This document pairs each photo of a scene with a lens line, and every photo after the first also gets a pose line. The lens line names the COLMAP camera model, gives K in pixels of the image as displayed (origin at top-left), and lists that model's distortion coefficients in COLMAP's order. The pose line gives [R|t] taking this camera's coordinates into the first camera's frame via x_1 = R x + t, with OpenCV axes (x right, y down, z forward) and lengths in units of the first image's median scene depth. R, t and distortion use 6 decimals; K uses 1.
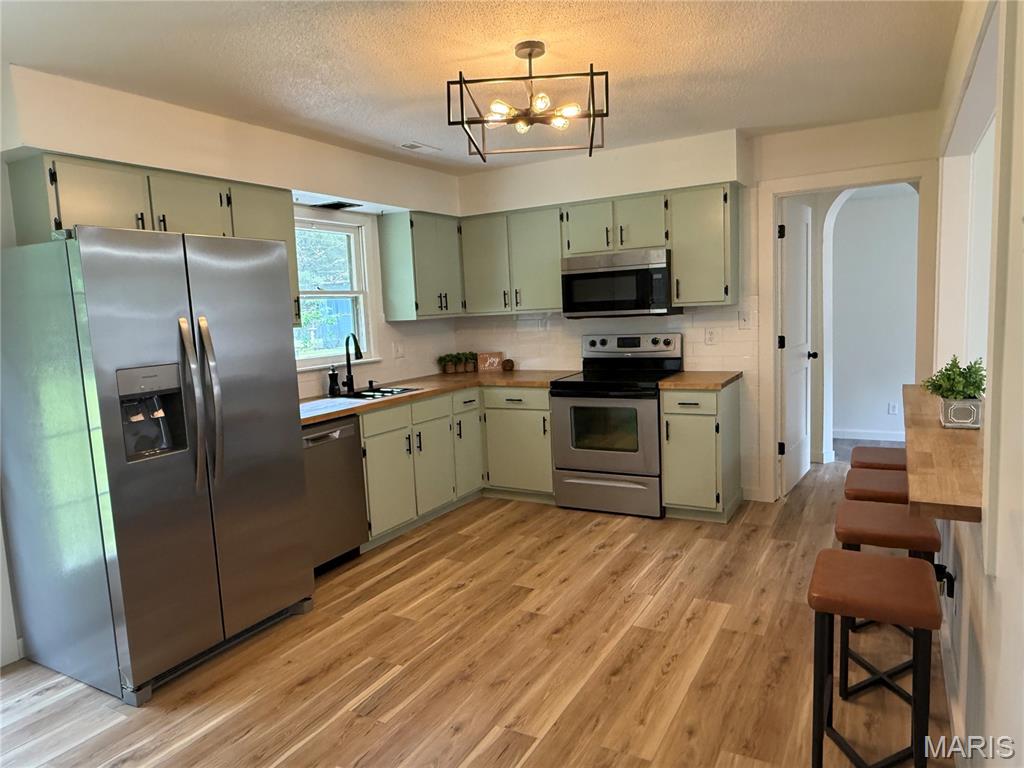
lens RADIAL K [[670.2, 0, 505.9], [0, 670.2, 386.9], [0, 0, 1]] dist [0.001173, 0.000743]
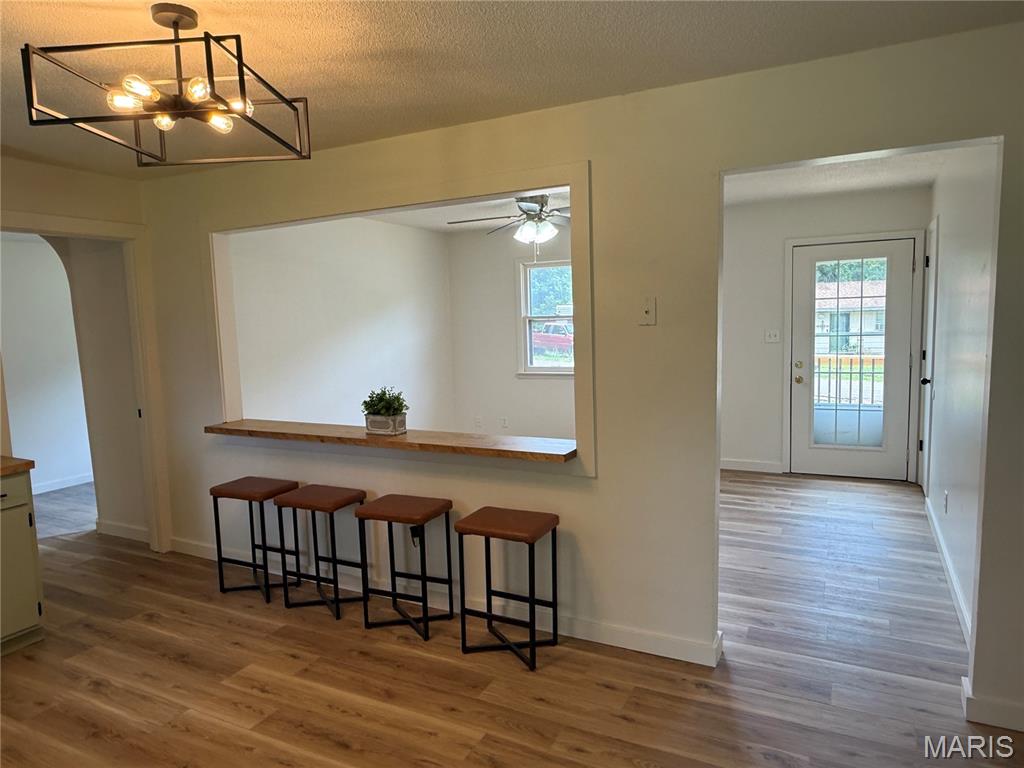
lens RADIAL K [[670.2, 0, 505.9], [0, 670.2, 386.9], [0, 0, 1]] dist [0.001173, 0.000743]
pose [[-0.036276, -0.062245, 0.997401, -0.468872], [0.146684, 0.986917, 0.066926, -0.061926], [-0.988518, 0.148731, -0.026671, 0.454022]]
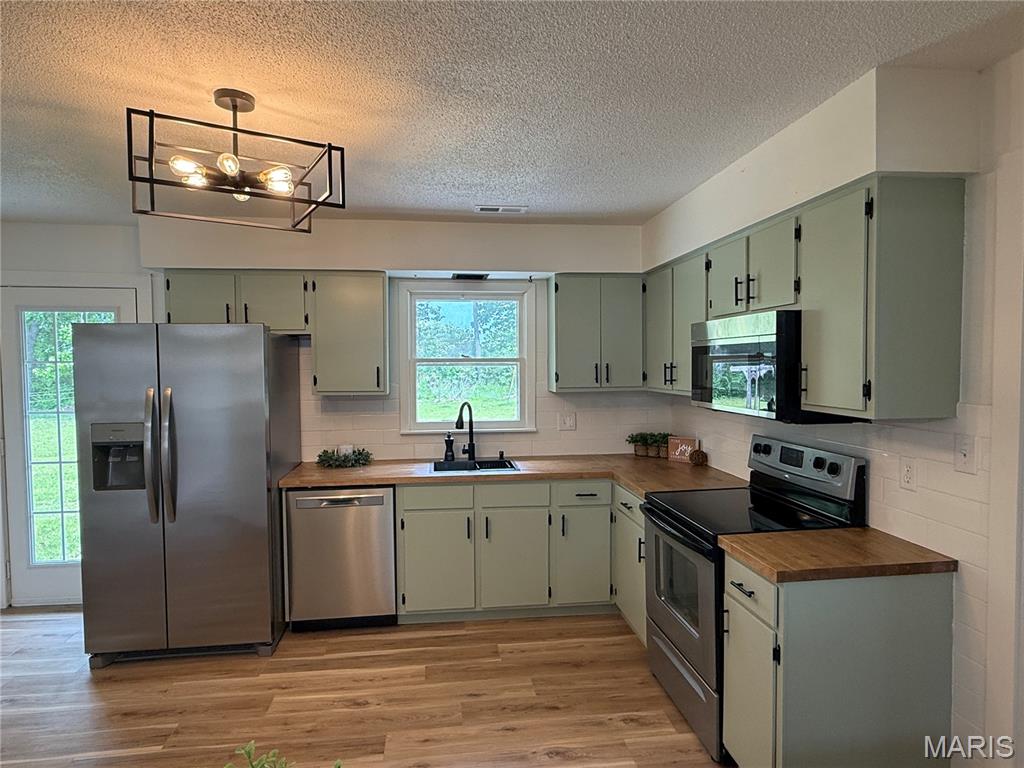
lens RADIAL K [[595.1, 0, 511.6], [0, 595.1, 388.0], [0, 0, 1]] dist [0.000524, -0.000318]
pose [[0.605097, 0.078380, -0.792284, 0.541962], [-0.116269, 0.993173, 0.009455, -0.124181], [0.787616, 0.086397, 0.610079, 0.540904]]
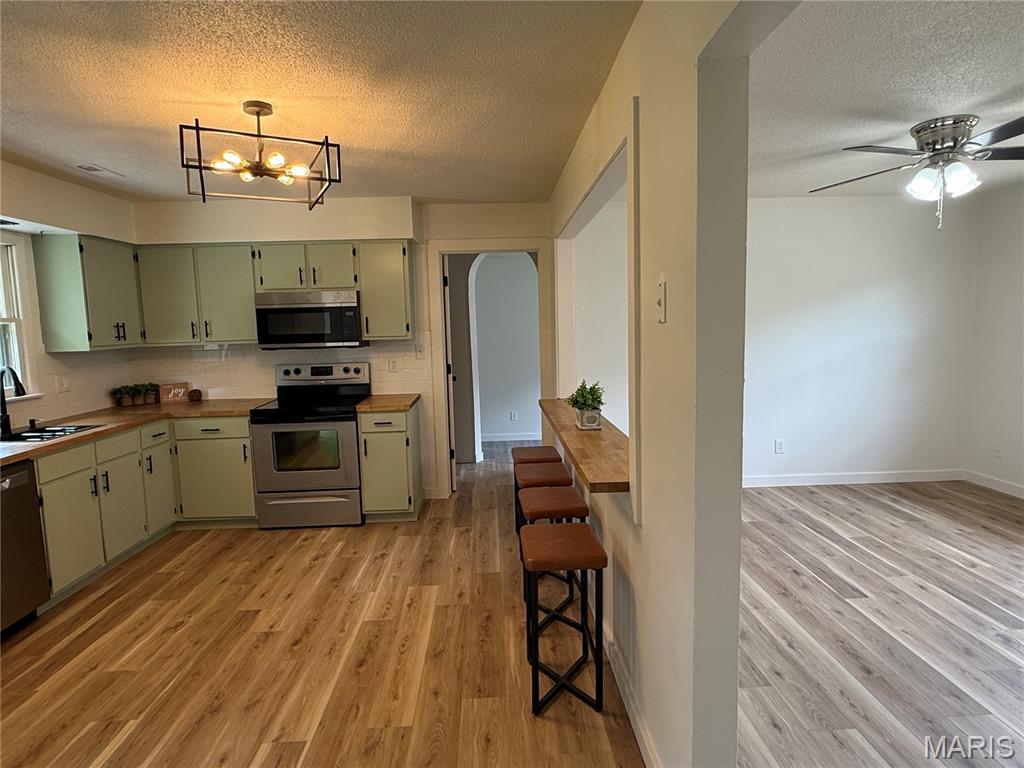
lens RADIAL K [[601.6, 0, 509.7], [0, 601.6, 386.2], [0, 0, 1]] dist [0.002492, 0.001391]
pose [[0.850887, -0.030966, 0.524435, -0.090754], [0.047261, 0.998726, -0.017709, -0.010667], [-0.523218, 0.039853, 0.851267, -0.016519]]
